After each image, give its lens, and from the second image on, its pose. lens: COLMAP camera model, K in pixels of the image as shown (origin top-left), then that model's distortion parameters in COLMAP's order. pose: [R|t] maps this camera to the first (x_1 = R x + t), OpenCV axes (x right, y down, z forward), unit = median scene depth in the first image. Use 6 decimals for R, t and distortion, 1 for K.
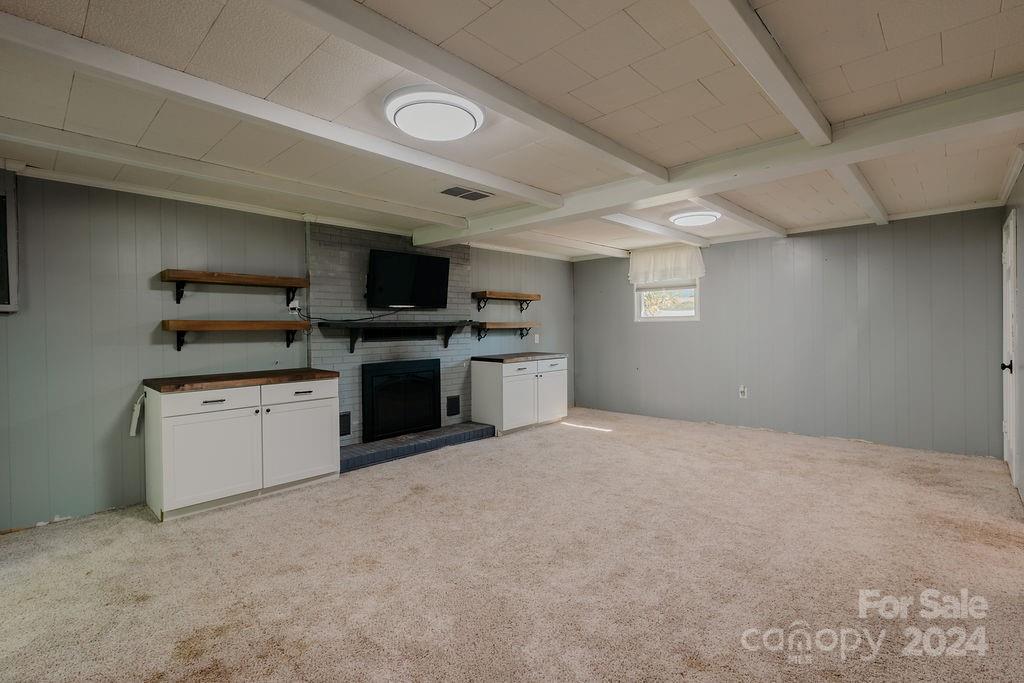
lens RADIAL K [[465.7, 0, 505.4], [0, 465.7, 333.4], [0, 0, 1]] dist [-0.021375, -0.000058]
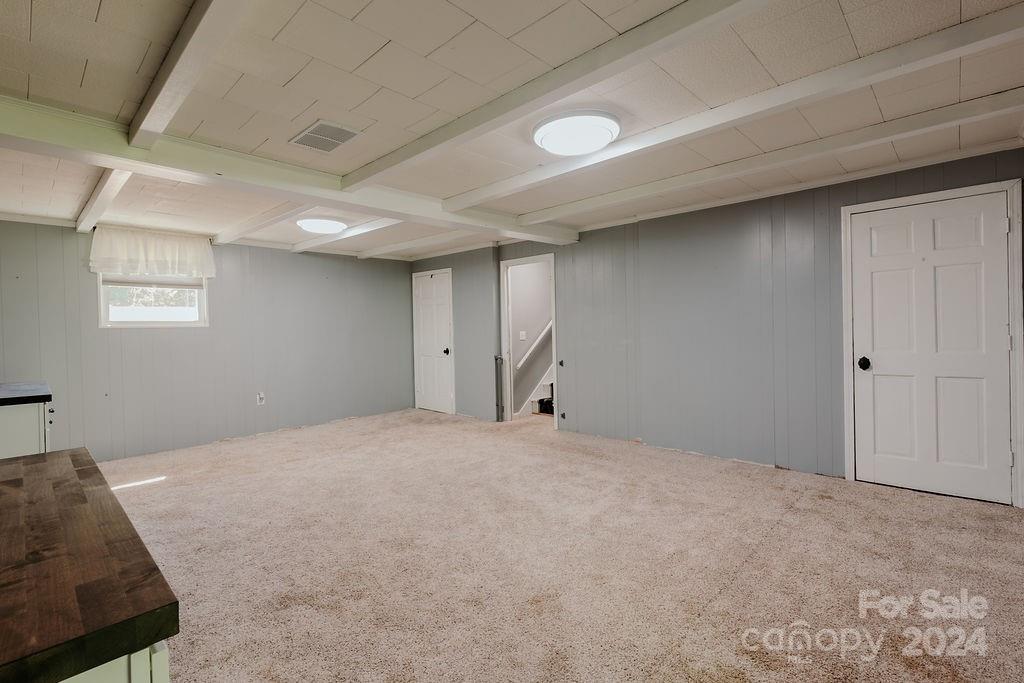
lens RADIAL K [[472.3, 0, 515.1], [0, 472.3, 329.1], [0, 0, 1]] dist [-0.000575, 0.000045]
pose [[-0.010685, 0.011732, 0.999874, -0.478594], [0.033593, 0.999371, -0.011367, 0.006443], [-0.999378, 0.033467, -0.011072, 0.433642]]
